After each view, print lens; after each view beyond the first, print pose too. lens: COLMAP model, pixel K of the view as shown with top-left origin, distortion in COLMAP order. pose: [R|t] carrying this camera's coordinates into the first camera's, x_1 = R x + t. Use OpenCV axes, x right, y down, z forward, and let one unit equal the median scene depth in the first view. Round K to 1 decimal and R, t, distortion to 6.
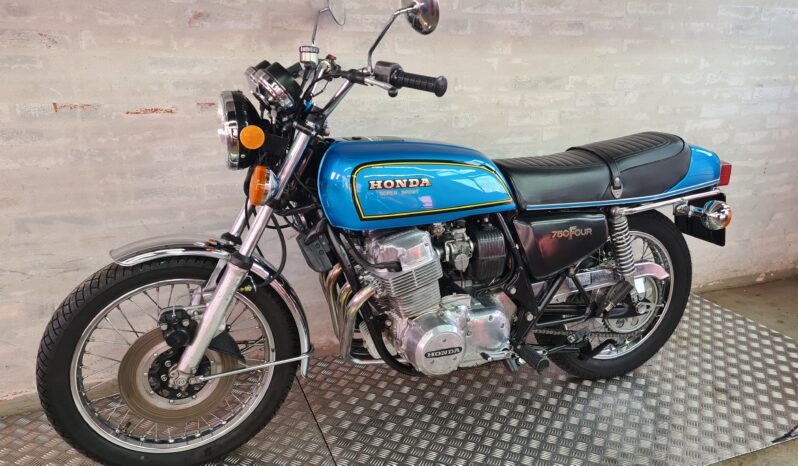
lens RADIAL K [[625.8, 0, 408.9], [0, 625.8, 235.7], [0, 0, 1]] dist [0.060803, -0.046129]
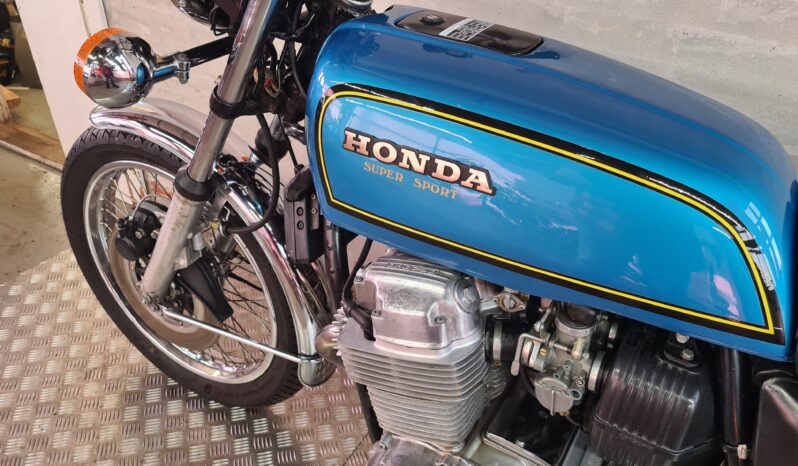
lens RADIAL K [[625.8, 0, 402.4], [0, 625.8, 234.7], [0, 0, 1]] dist [0.060803, -0.046129]
pose [[0.604123, 0.452797, -0.655752, 0.245443], [-0.270746, 0.890563, 0.365504, -0.171021], [0.749488, -0.043267, 0.660603, 0.669087]]
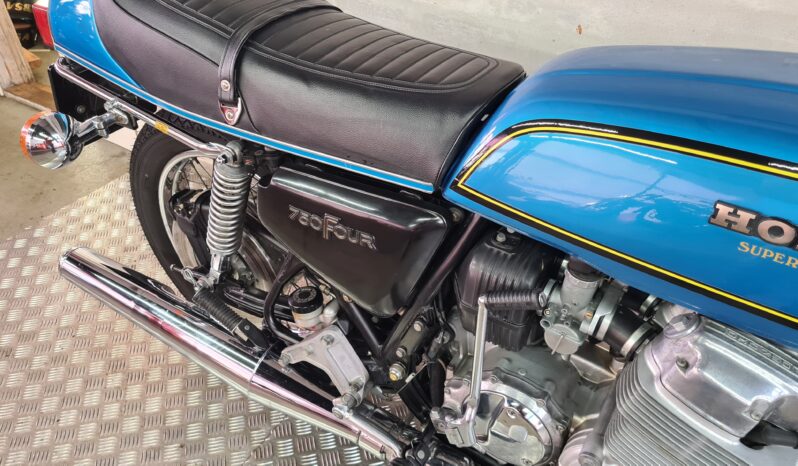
lens RADIAL K [[625.8, 0, 397.0], [0, 625.8, 225.5], [0, 0, 1]] dist [0.060803, -0.046129]
pose [[0.571677, 0.481532, -0.664313, 0.351359], [-0.227310, 0.870925, 0.435684, -0.203633], [0.788363, -0.098066, 0.607345, 0.685309]]
